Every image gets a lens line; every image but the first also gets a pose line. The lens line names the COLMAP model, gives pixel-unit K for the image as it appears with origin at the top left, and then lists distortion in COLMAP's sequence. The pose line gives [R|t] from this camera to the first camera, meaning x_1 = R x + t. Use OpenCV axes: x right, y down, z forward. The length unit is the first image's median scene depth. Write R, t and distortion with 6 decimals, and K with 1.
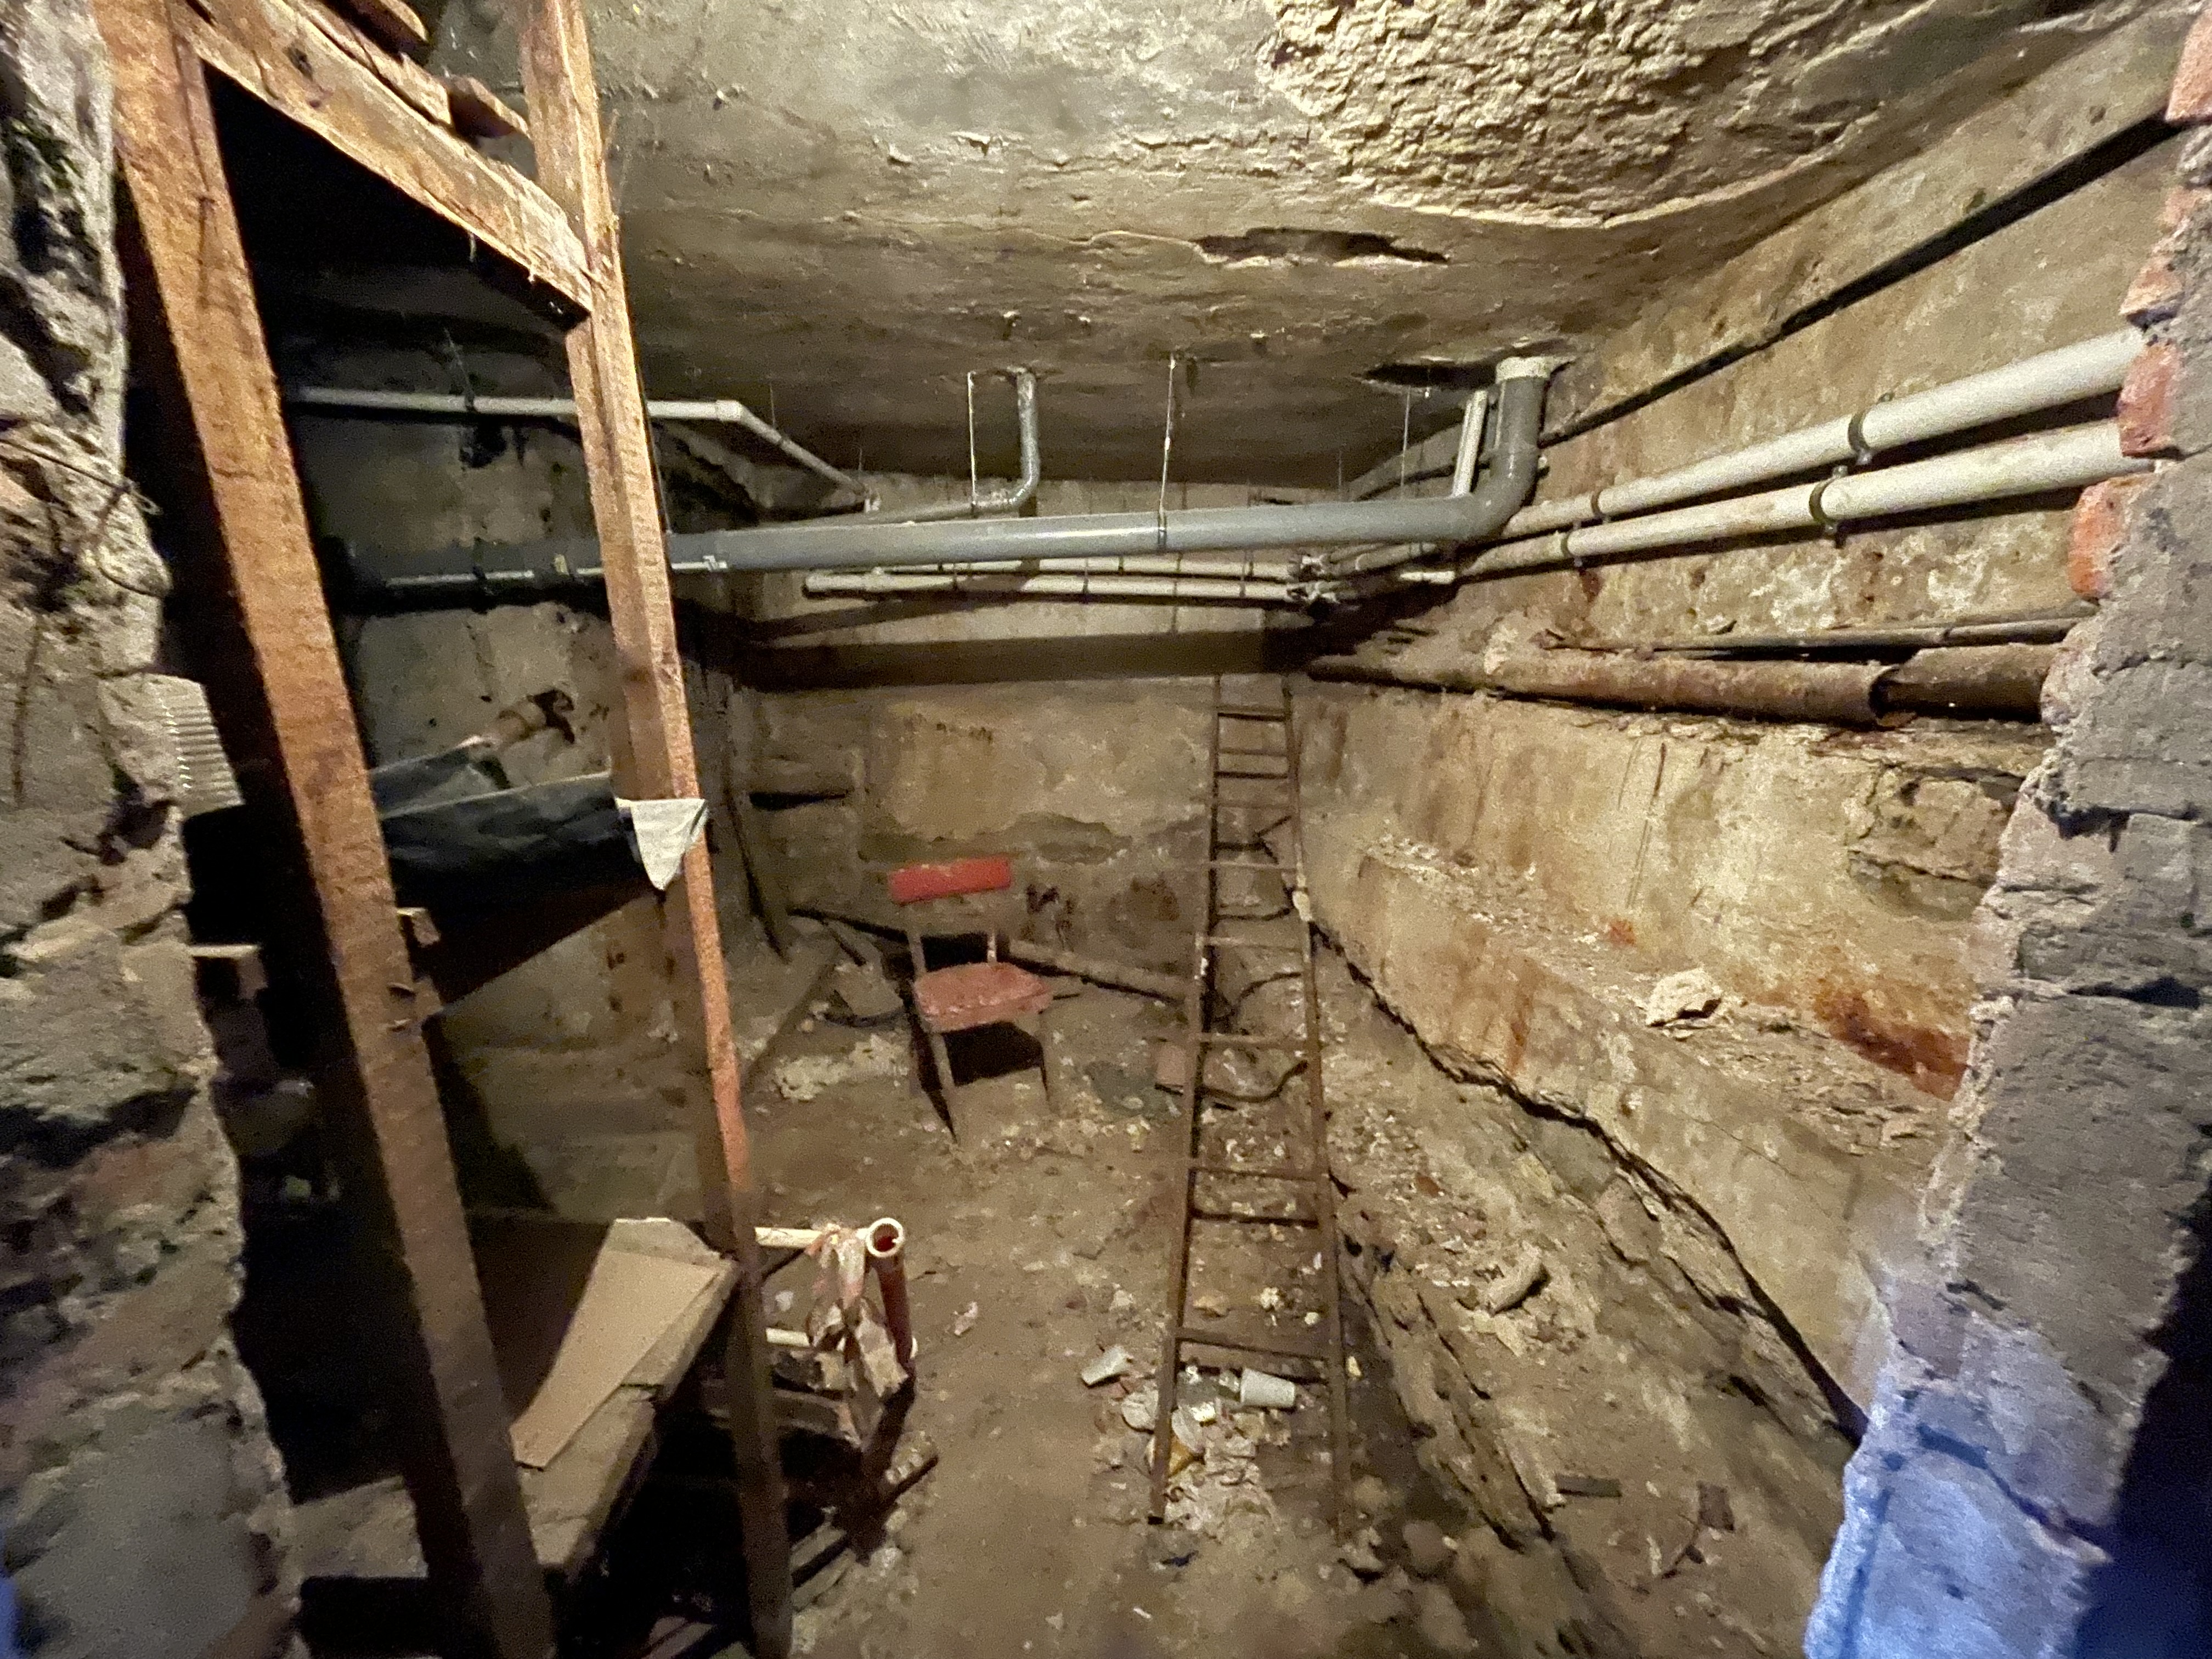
lens RADIAL K [[897.1, 0, 1106.4], [0, 897.1, 833.7], [0, 0, 1]] dist [0.003137, -0.001725]
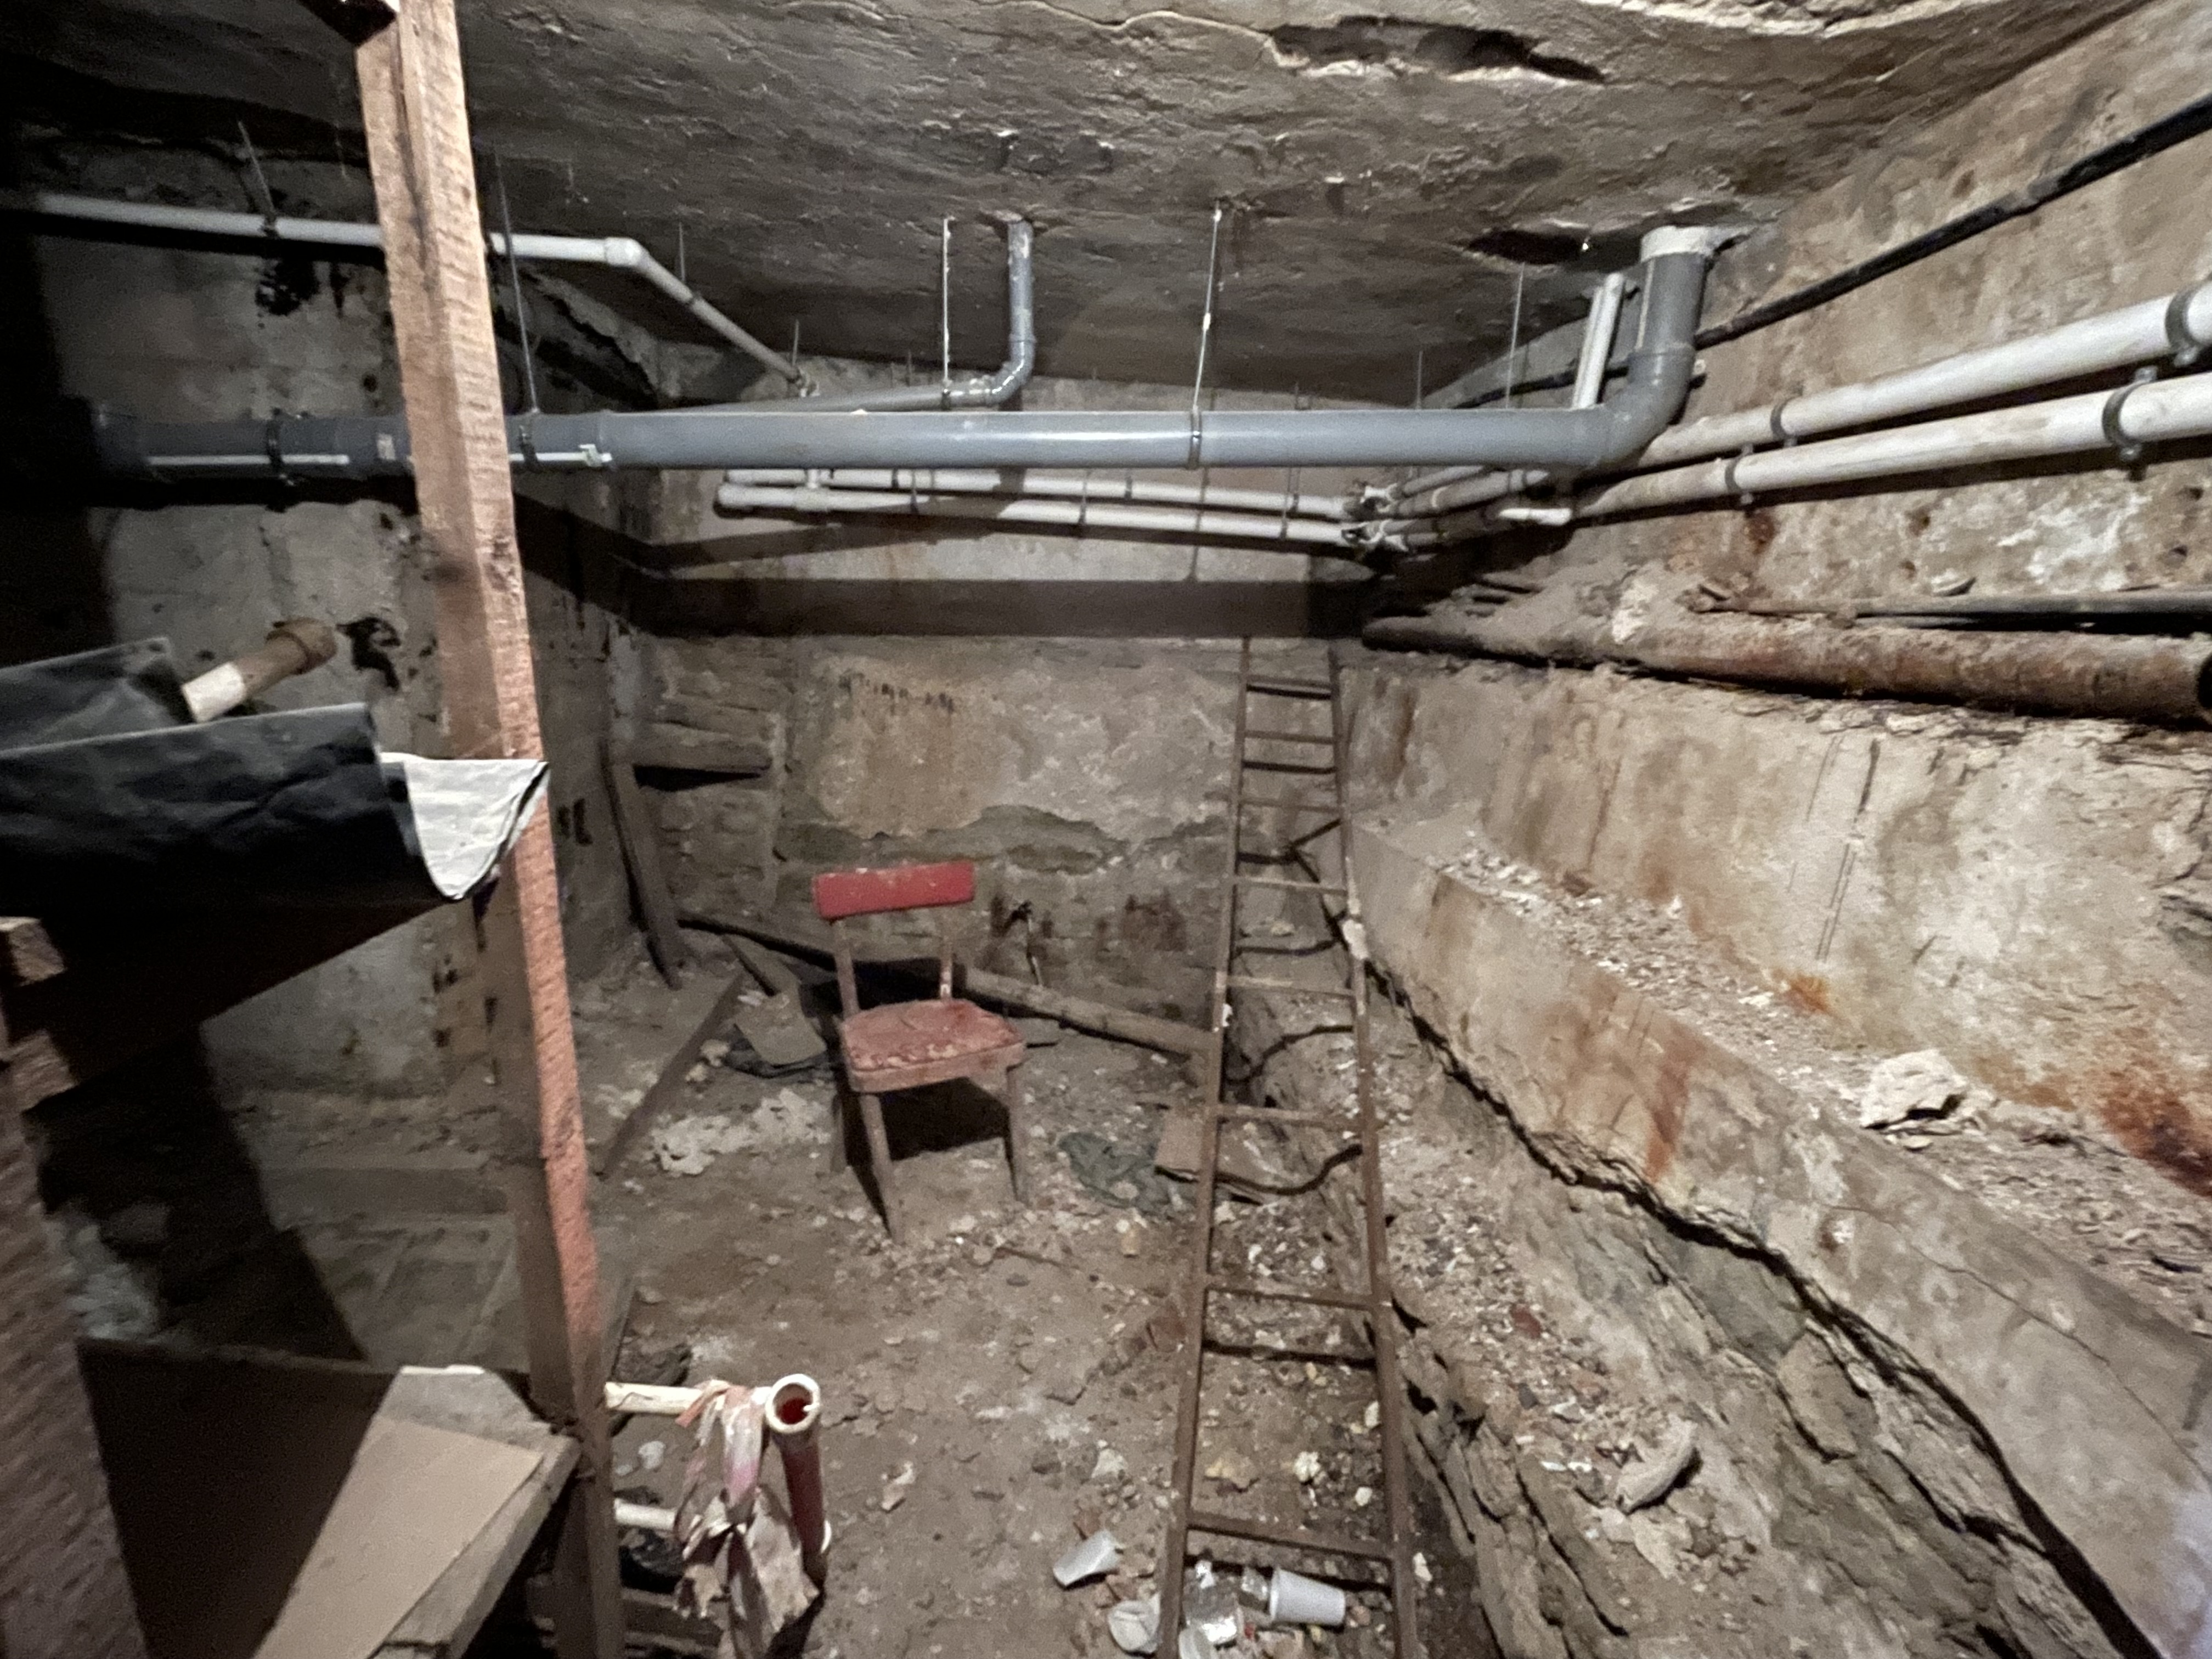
lens RADIAL K [[1081.0, 0, 1097.9], [0, 1081.0, 832.0], [0, 0, 1]] dist [0.003010, -0.001058]
pose [[0.999146, 0.035580, 0.020987, -0.031582], [-0.035486, 0.999359, -0.004823, 0.001830], [-0.021145, 0.004074, 0.999768, 0.111820]]
